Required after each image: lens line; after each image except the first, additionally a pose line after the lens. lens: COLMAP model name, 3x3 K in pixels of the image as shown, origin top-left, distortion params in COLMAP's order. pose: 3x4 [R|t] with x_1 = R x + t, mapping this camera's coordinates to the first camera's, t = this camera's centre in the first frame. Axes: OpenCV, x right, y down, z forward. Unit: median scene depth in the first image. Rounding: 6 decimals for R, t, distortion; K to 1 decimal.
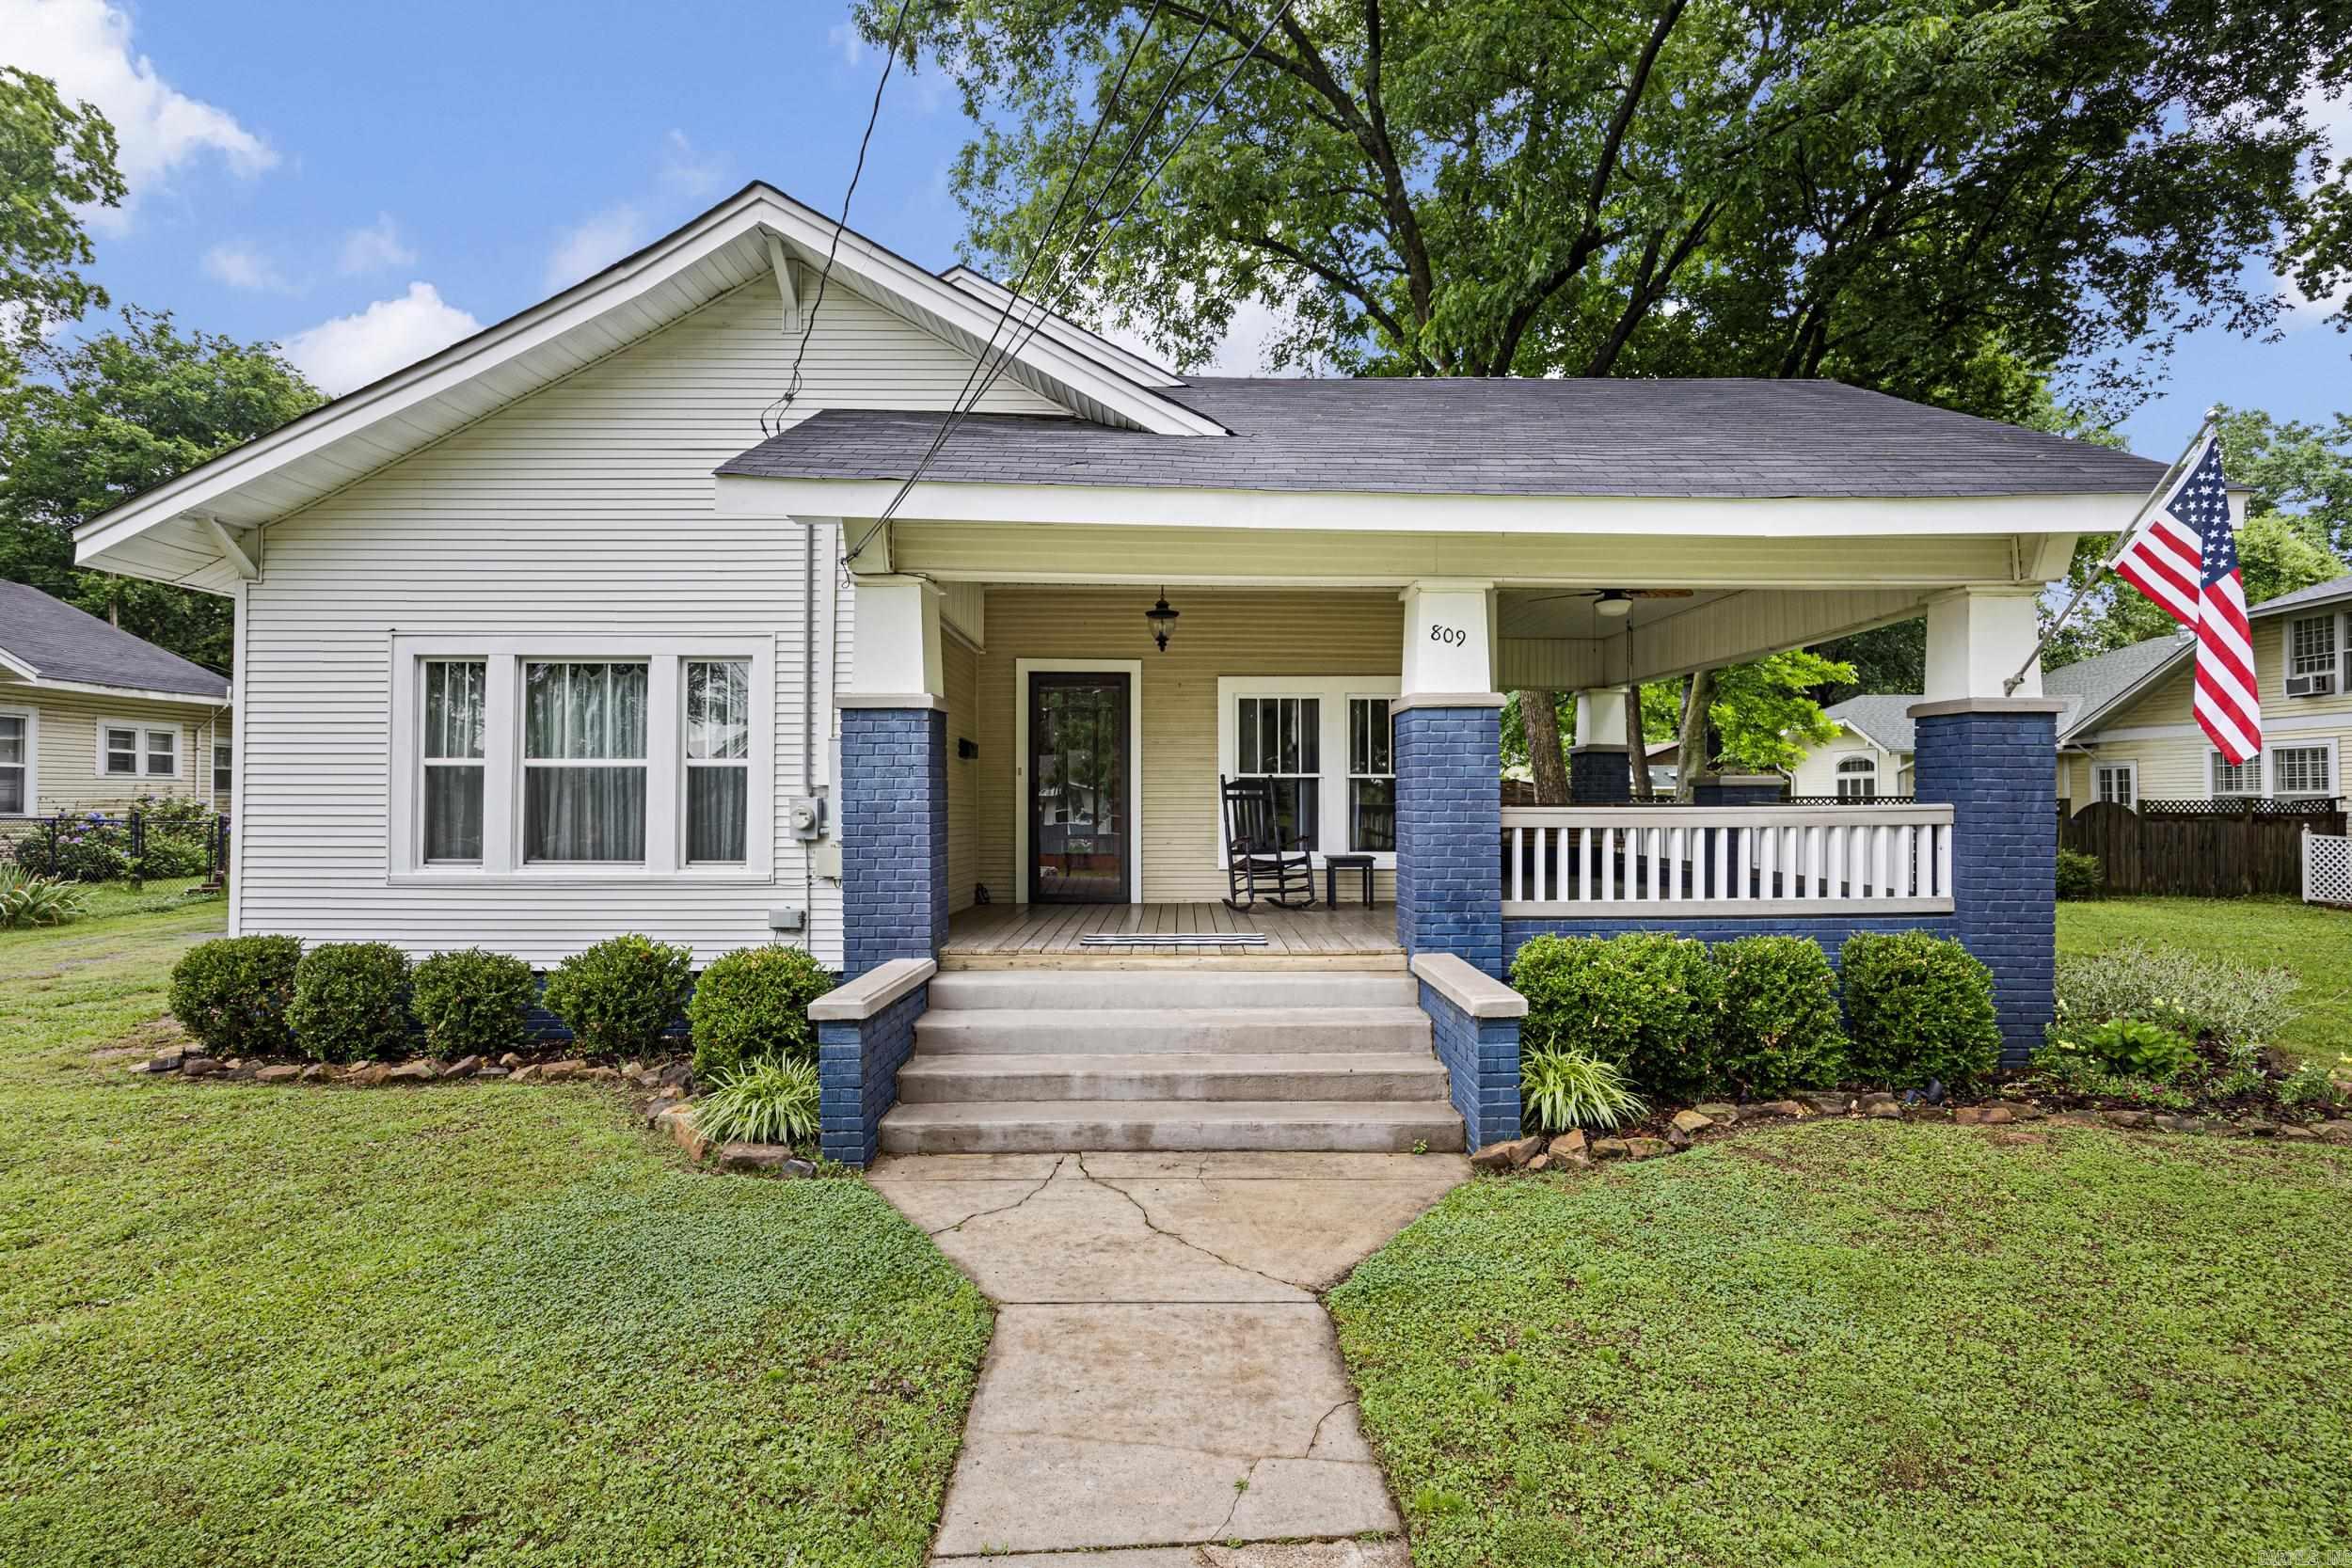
lens RADIAL K [[1106.5, 0, 1165.8], [0, 1106.5, 772.3], [0, 0, 1]] dist [0.002358, 0.000353]
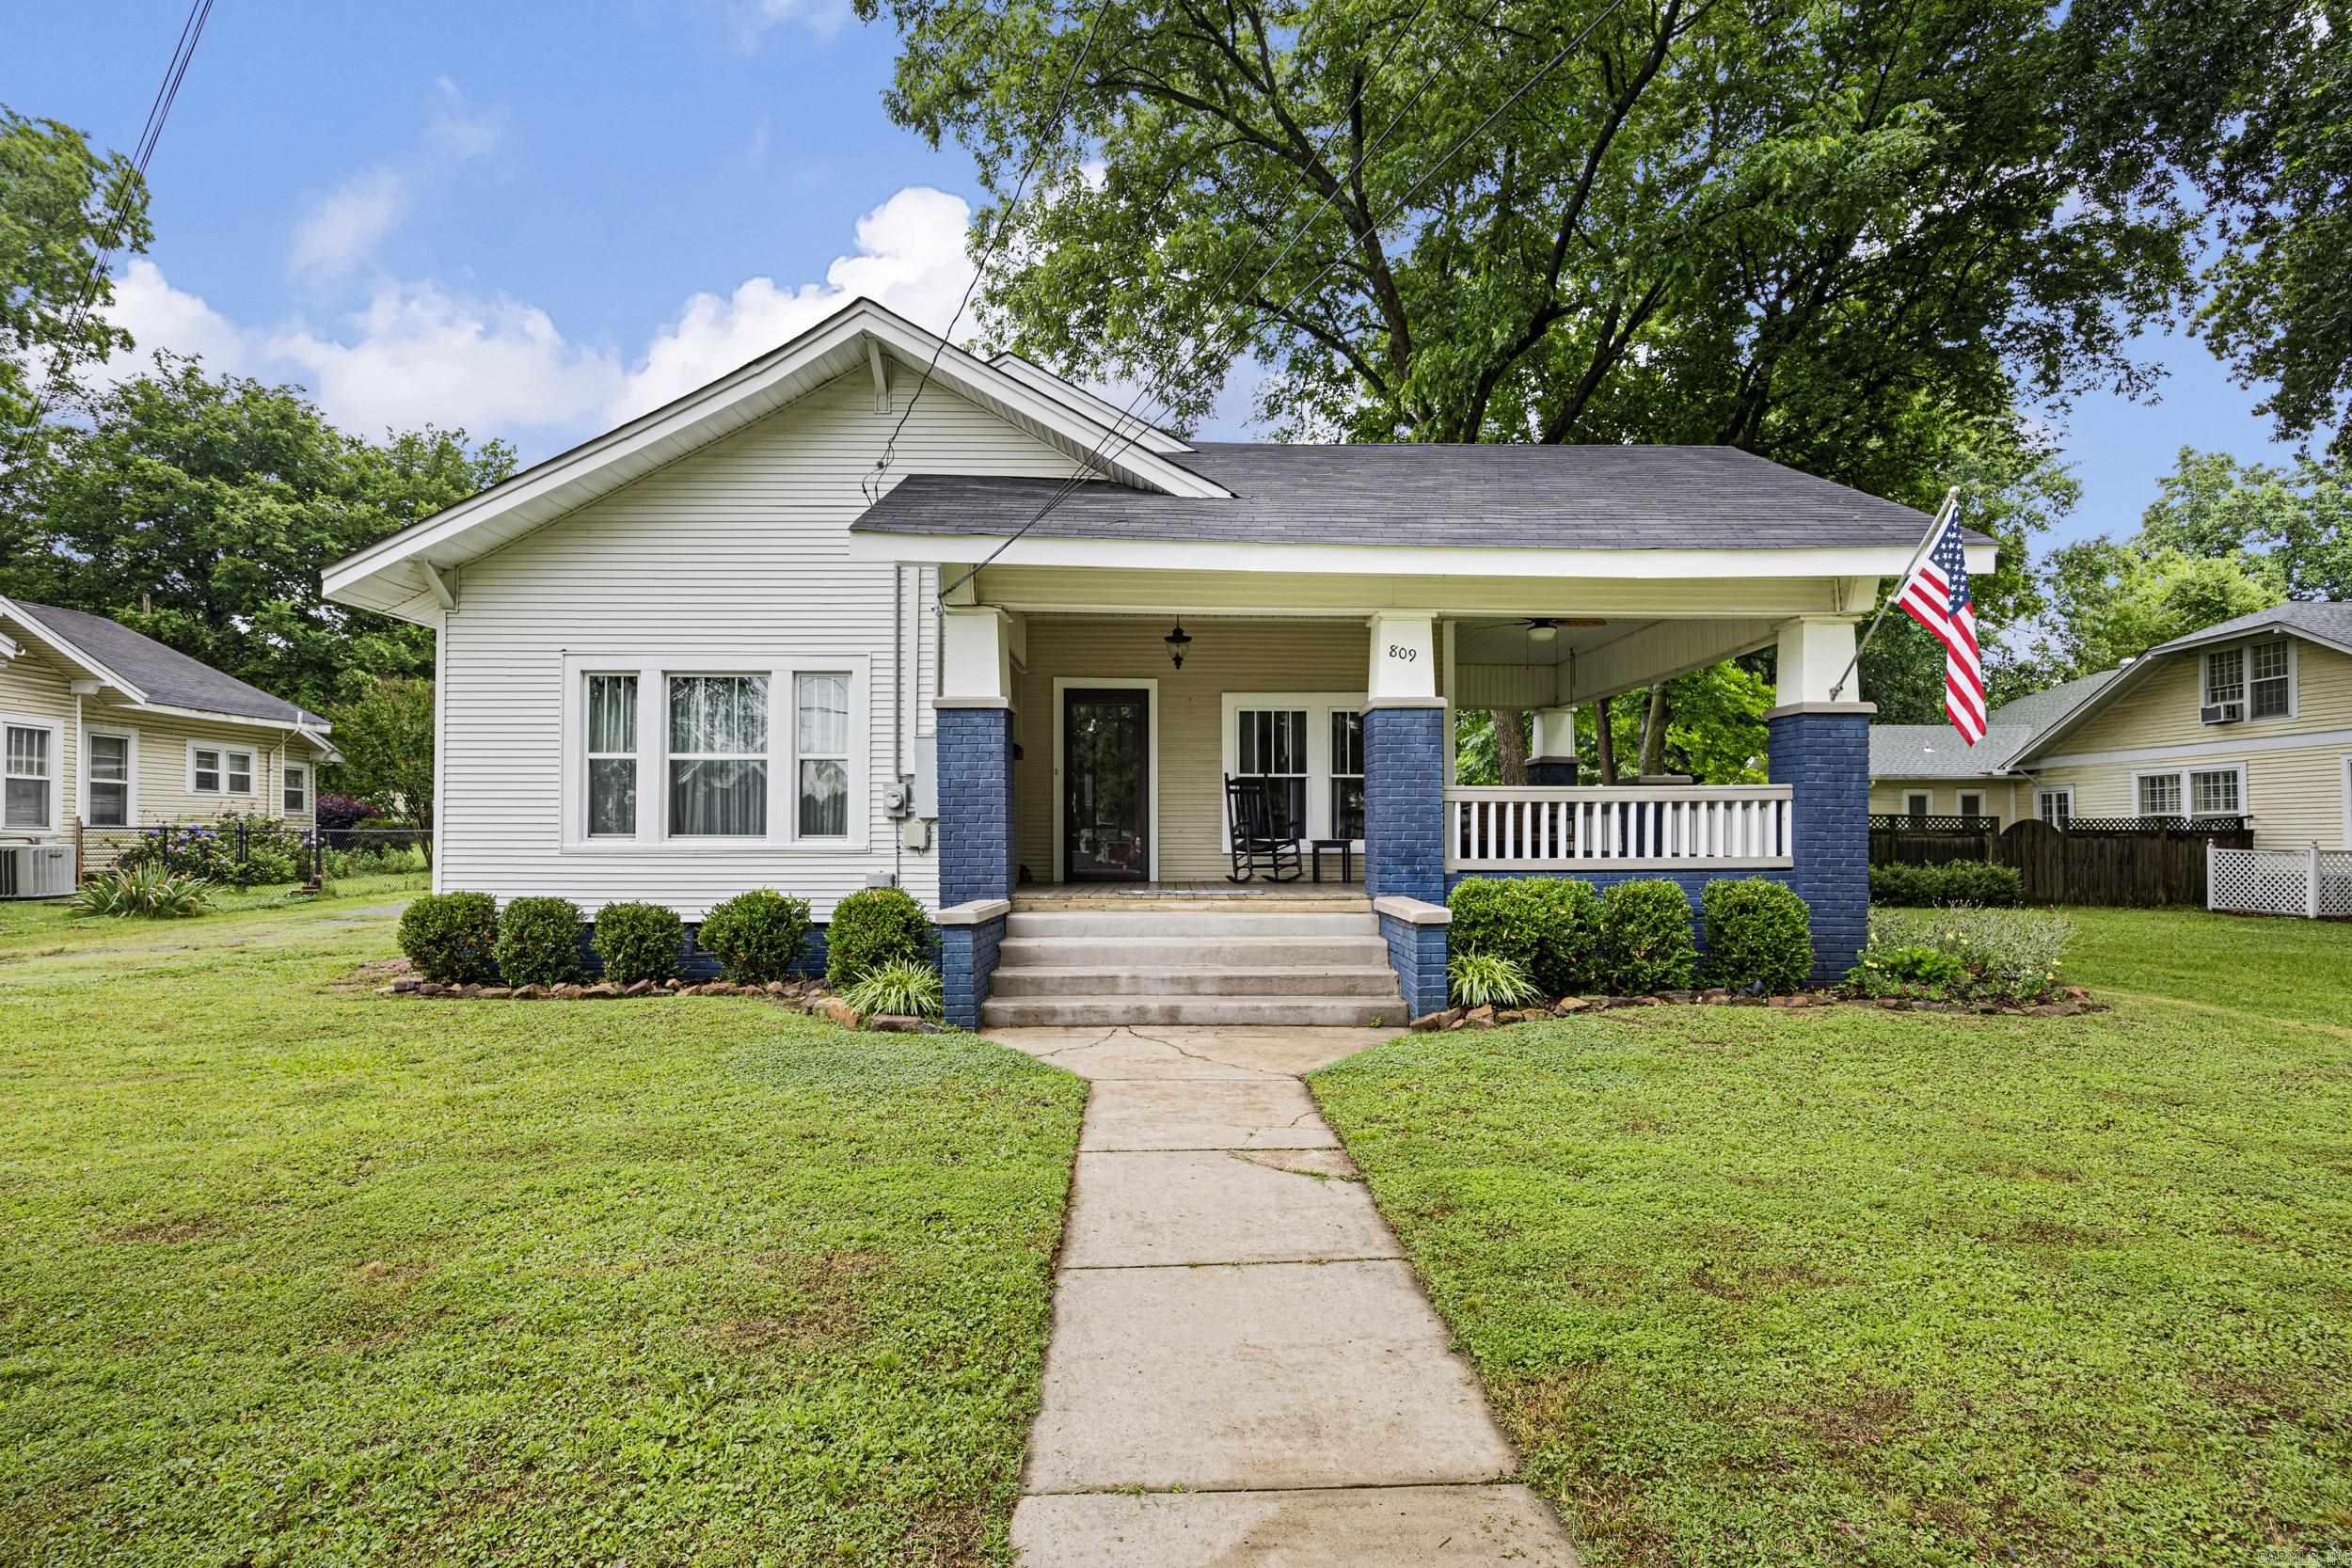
lens RADIAL K [[1106.5, 0, 1169.8], [0, 1106.5, 799.5], [0, 0, 1]] dist [0.002358, 0.000353]
pose [[0.999952, -0.000280, 0.009811, -0.024754], [0.000364, 0.999964, -0.008492, 0.047142], [-0.009808, 0.008495, 0.999916, -0.236479]]
